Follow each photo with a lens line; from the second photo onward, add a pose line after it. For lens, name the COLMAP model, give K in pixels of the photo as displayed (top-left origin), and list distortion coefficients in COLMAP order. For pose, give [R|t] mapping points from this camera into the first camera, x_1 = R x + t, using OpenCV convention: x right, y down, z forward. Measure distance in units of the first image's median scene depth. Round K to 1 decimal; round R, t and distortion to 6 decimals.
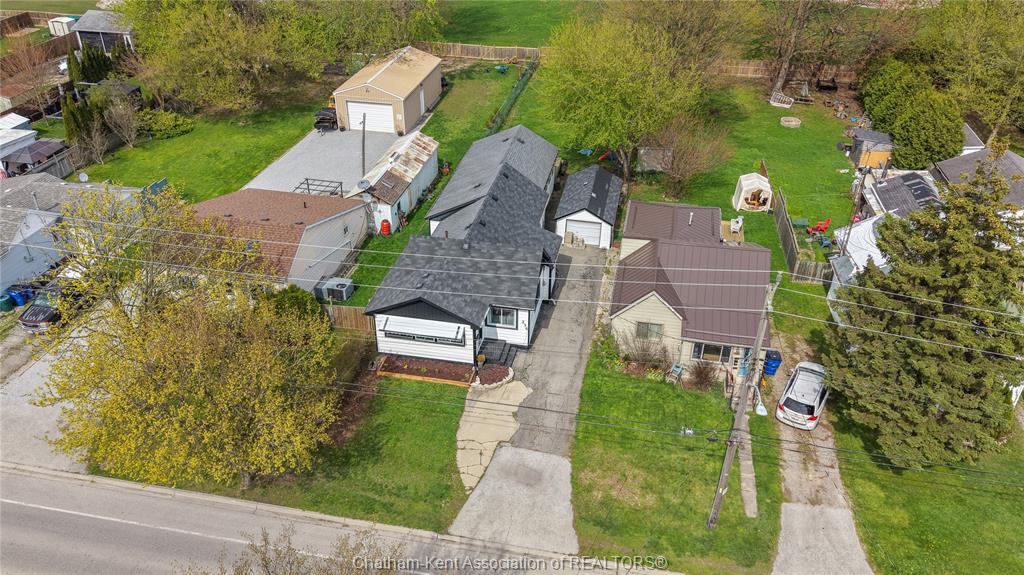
lens RADIAL K [[772.3, 0, 510.6], [0, 772.3, 289.3], [0, 0, 1]] dist [0.062535, -0.095846]
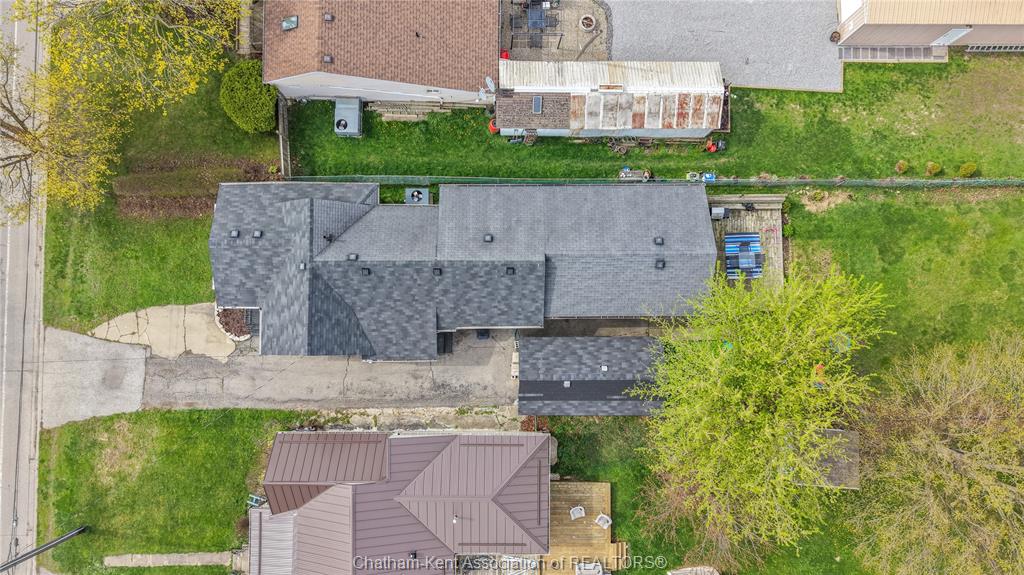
lens RADIAL K [[740.5, 0, 495.3], [0, 740.5, 287.5], [0, 0, 1]] dist [0.063615, -0.080909]
pose [[0.194746, 0.978743, -0.064308, 0.057656], [-0.528307, 0.159908, 0.833859, -0.811164], [0.826417, -0.128416, 0.548218, 0.667922]]
